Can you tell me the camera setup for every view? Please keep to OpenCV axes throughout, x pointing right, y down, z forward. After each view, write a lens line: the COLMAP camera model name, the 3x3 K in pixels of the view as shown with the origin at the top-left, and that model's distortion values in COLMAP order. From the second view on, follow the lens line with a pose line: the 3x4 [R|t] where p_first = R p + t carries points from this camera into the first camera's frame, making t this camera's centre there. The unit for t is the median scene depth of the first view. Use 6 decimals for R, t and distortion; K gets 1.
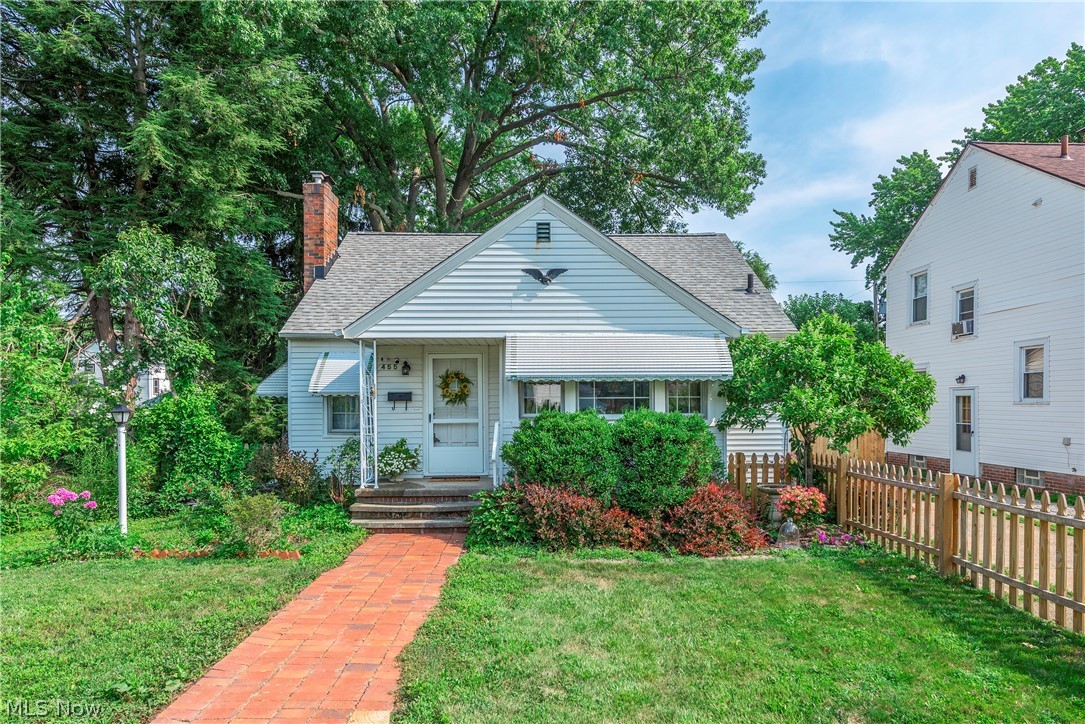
lens RADIAL K [[649.8, 0, 539.8], [0, 649.8, 410.9], [0, 0, 1]] dist [0.021306, 0.001381]
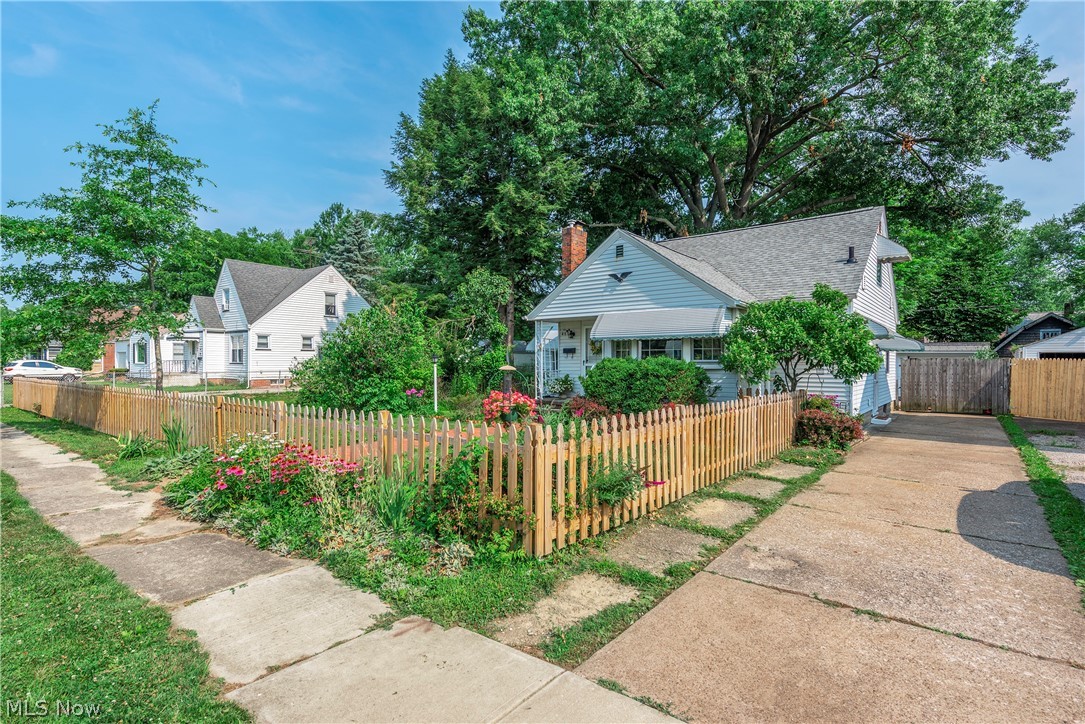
lens RADIAL K [[539.7, 0, 539.8], [0, 539.7, 368.8], [0, 0, 1]] dist [0.029179, 0.000116]
pose [[0.763908, 0.012300, -0.645208, 0.749174], [-0.010265, 0.999923, 0.006908, 0.020105], [0.645244, 0.001346, 0.763975, -0.193027]]
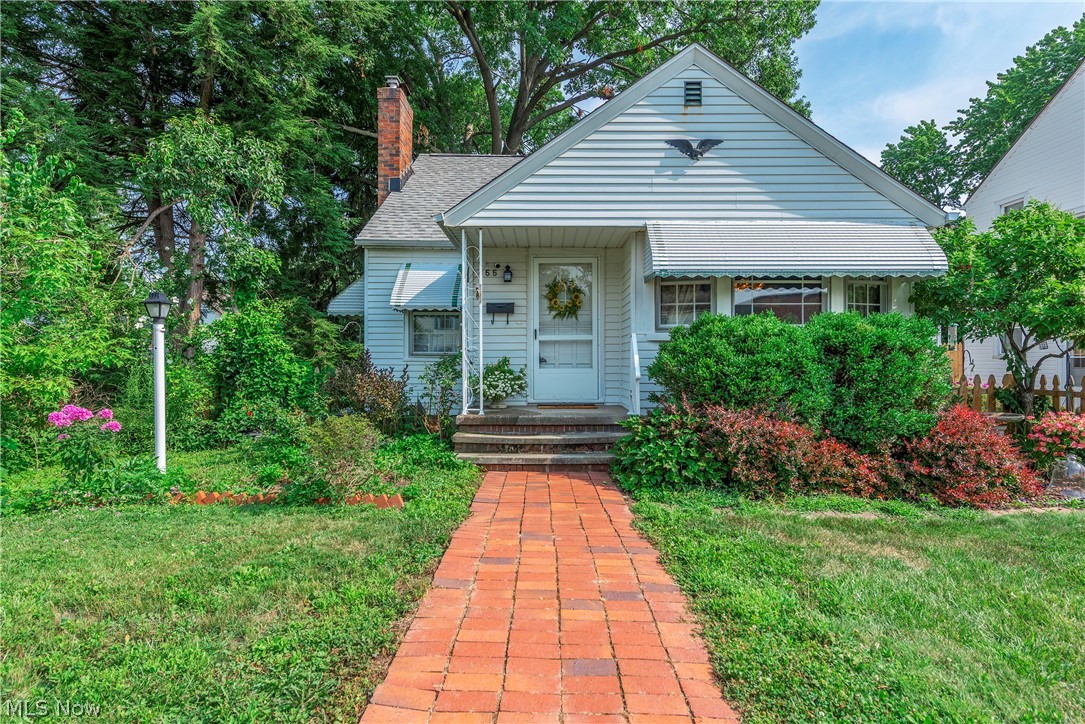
lens RADIAL K [[550.8, 0, 544.5], [0, 550.8, 366.9], [0, 0, 1]] dist [0.020402, -0.001325]
pose [[0.999915, 0.004931, -0.012086, -0.166196], [-0.004928, 0.999988, 0.000273, 0.059616], [0.012088, -0.000213, 0.999927, 0.322014]]
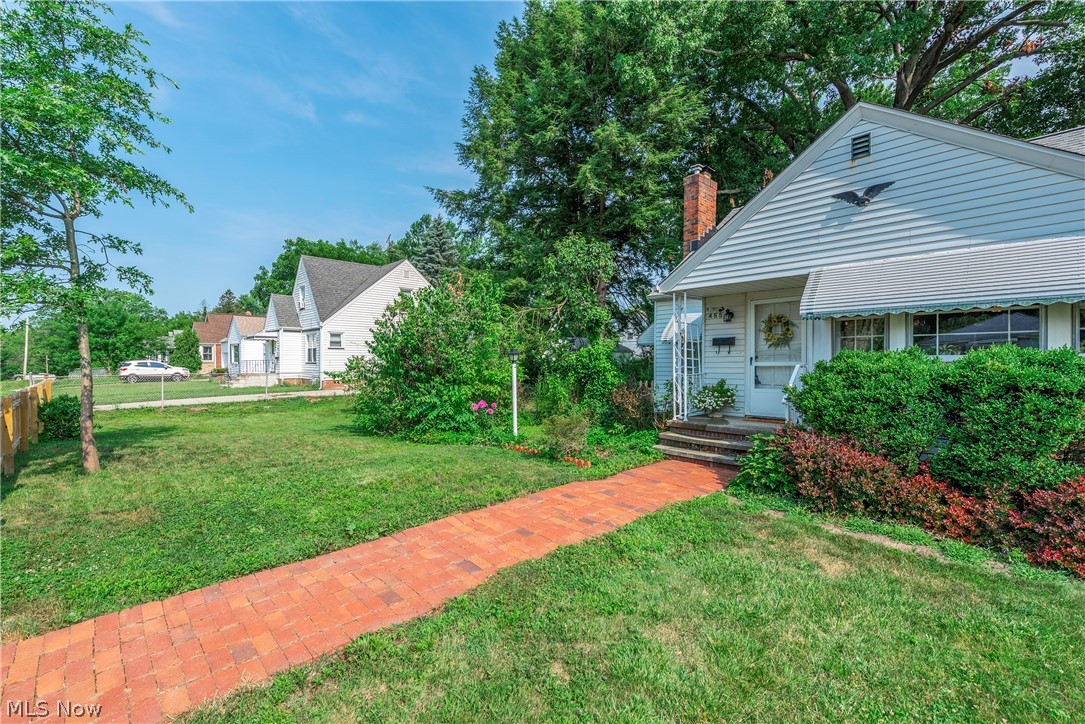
lens RADIAL K [[469.3, 0, 538.8], [0, 469.3, 367.7], [0, 0, 1]] dist [0.007710, -0.001212]
pose [[0.667761, 0.012480, -0.744271, 0.191611], [-0.006335, 0.999919, 0.011083, 0.017660], [0.744349, -0.002686, 0.667786, 0.255470]]
